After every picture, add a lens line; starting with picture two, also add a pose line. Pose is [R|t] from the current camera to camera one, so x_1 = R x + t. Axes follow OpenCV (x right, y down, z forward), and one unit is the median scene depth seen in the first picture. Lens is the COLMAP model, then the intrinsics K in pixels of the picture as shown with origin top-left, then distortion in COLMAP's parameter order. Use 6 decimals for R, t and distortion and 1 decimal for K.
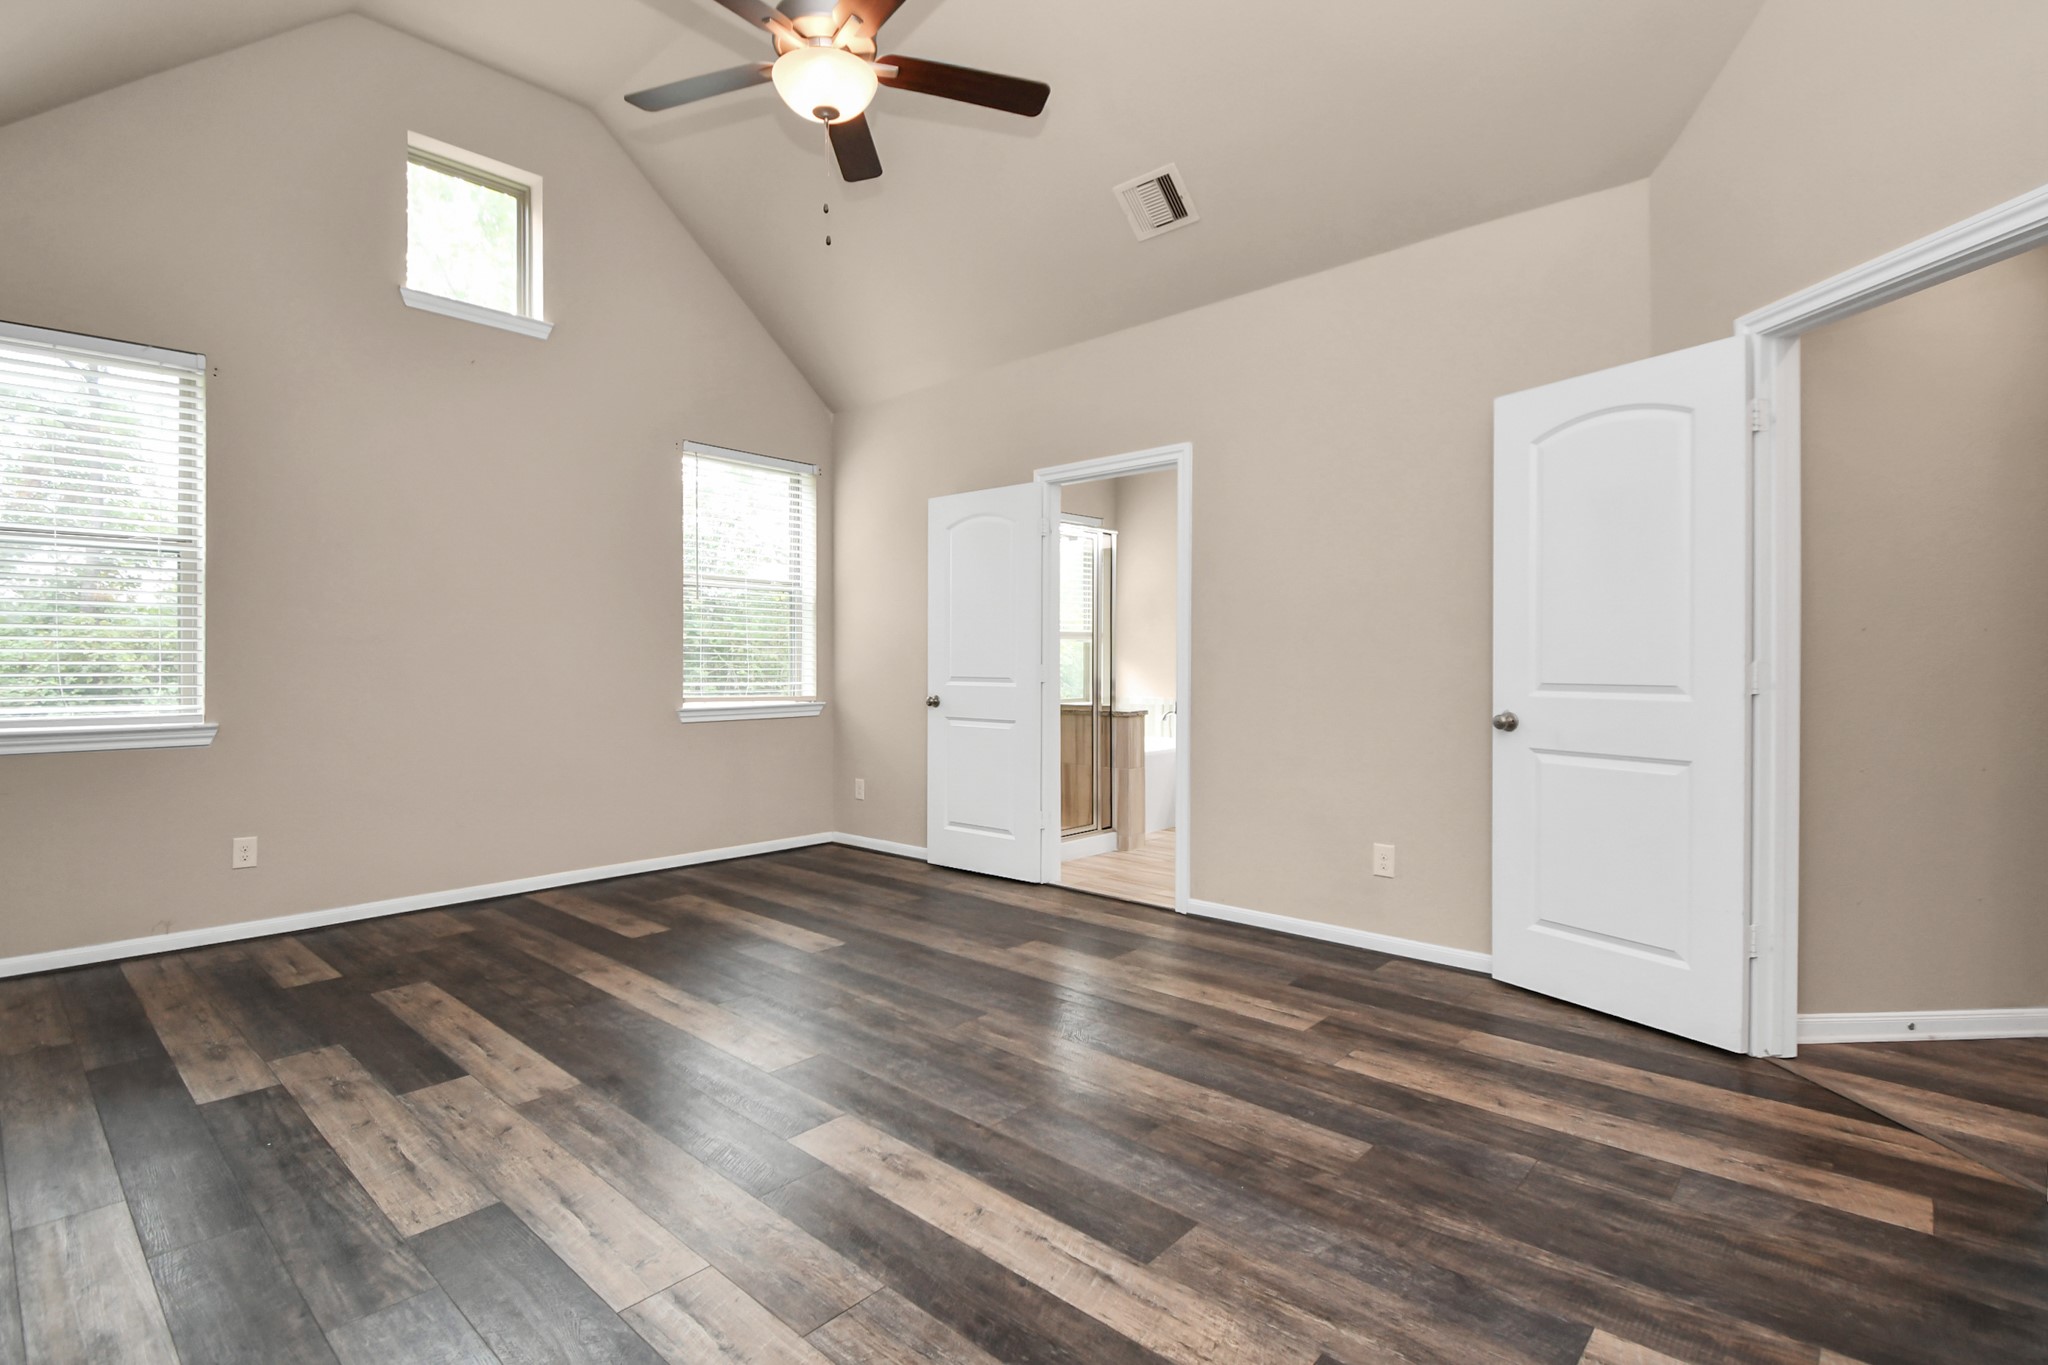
lens RADIAL K [[955.4, 0, 1025.2], [0, 955.4, 720.4], [0, 0, 1]] dist [0.017031, -0.010331]
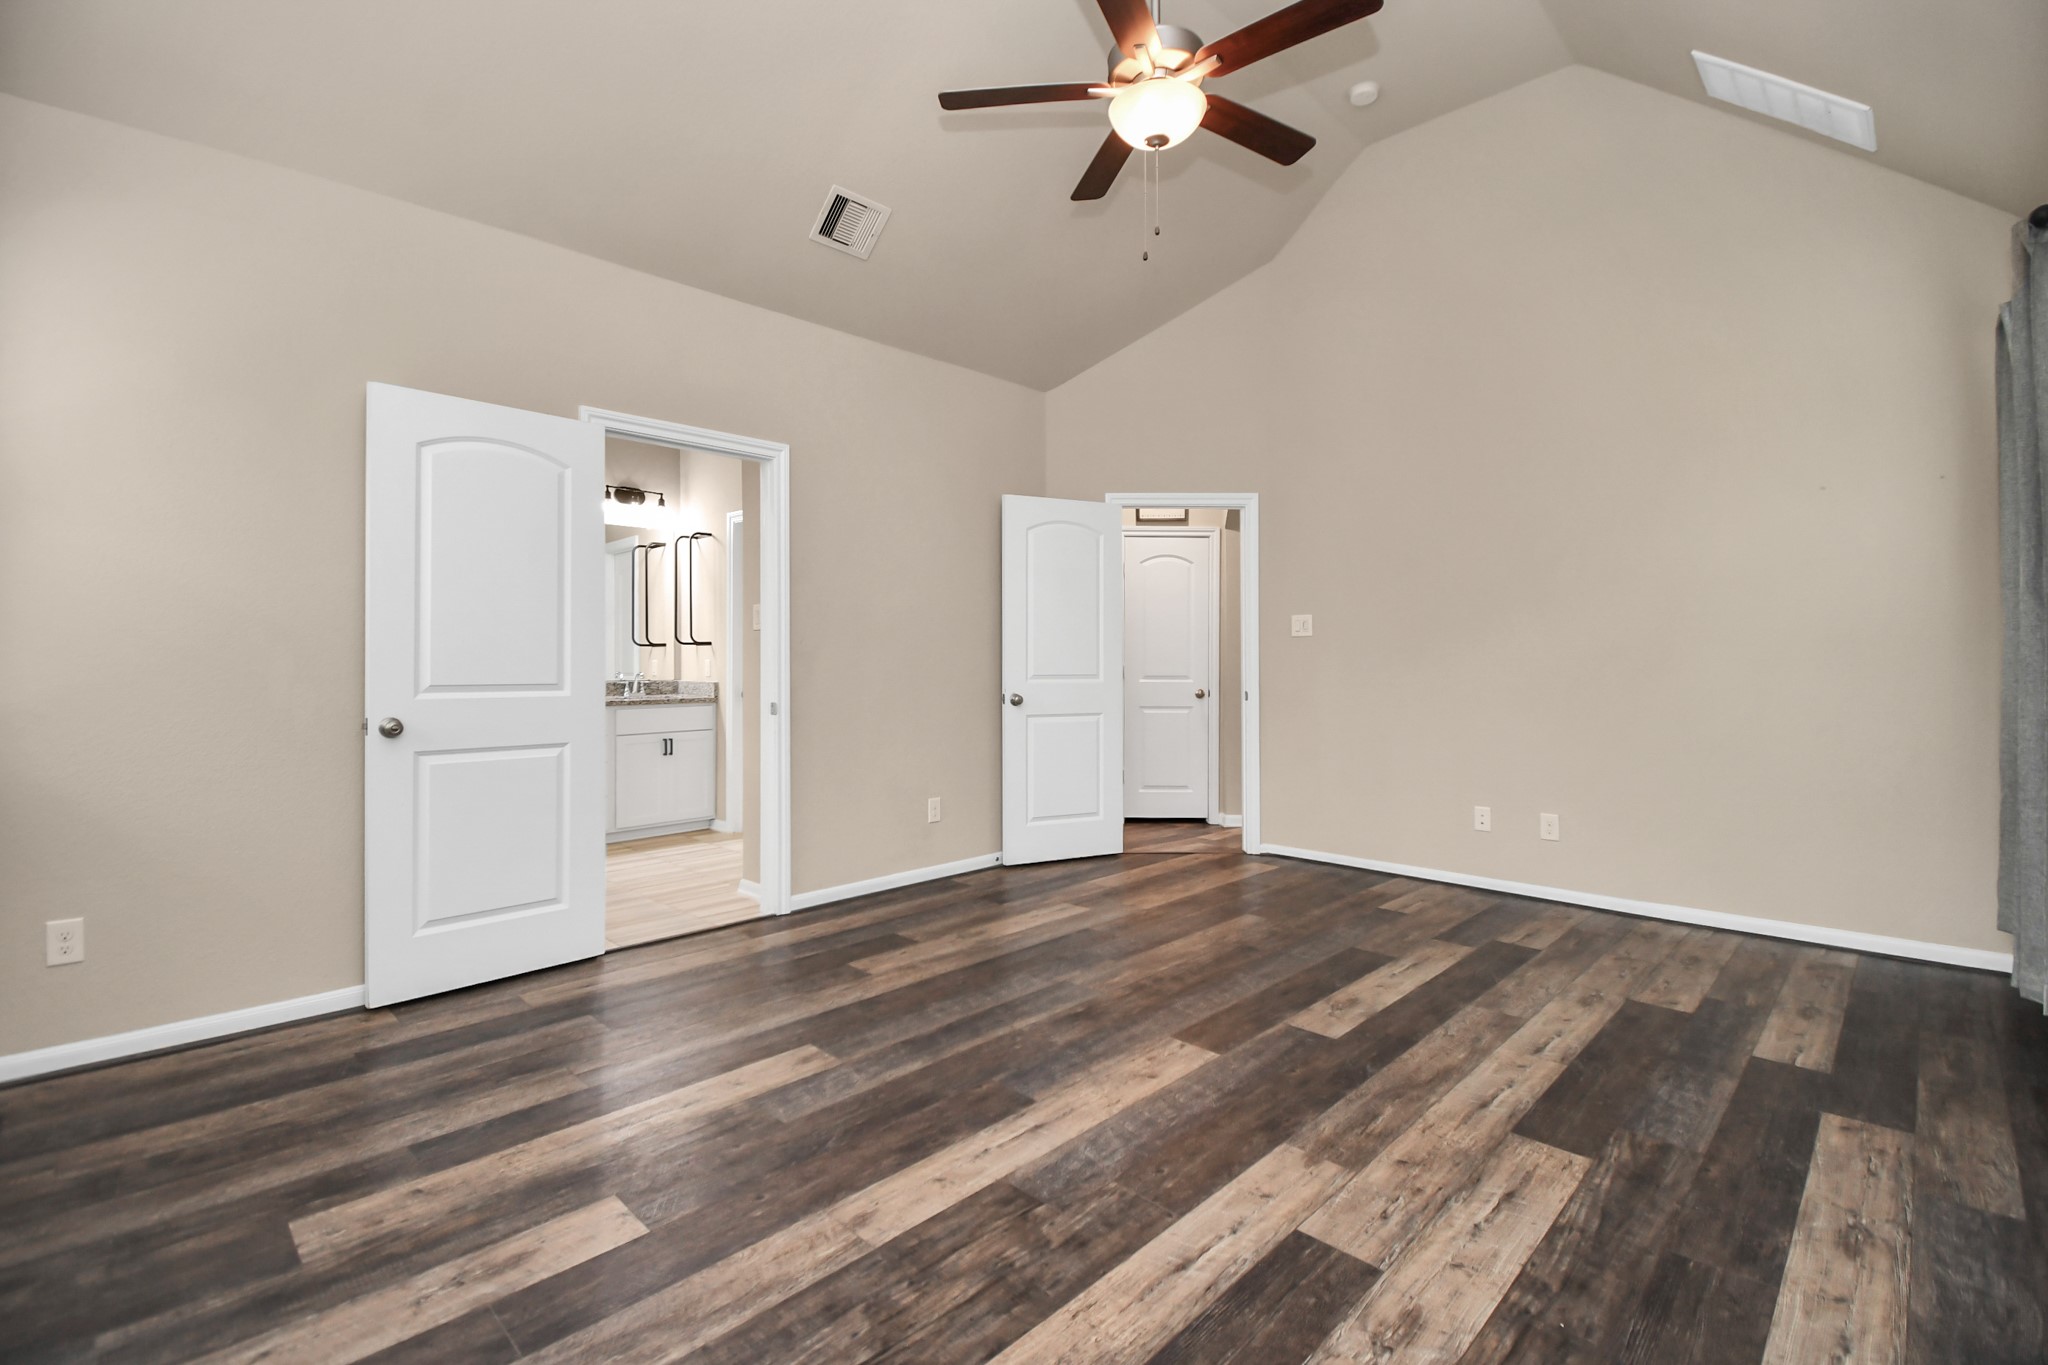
lens RADIAL K [[915.7, 0, 1017.1], [0, 915.7, 697.3], [0, 0, 1]] dist [0.023074, -0.023451]
pose [[0.048426, -0.034240, 0.998240, -1.259573], [0.061937, 0.997592, 0.031213, -0.062829], [-0.996905, 0.060317, 0.050430, 1.147227]]
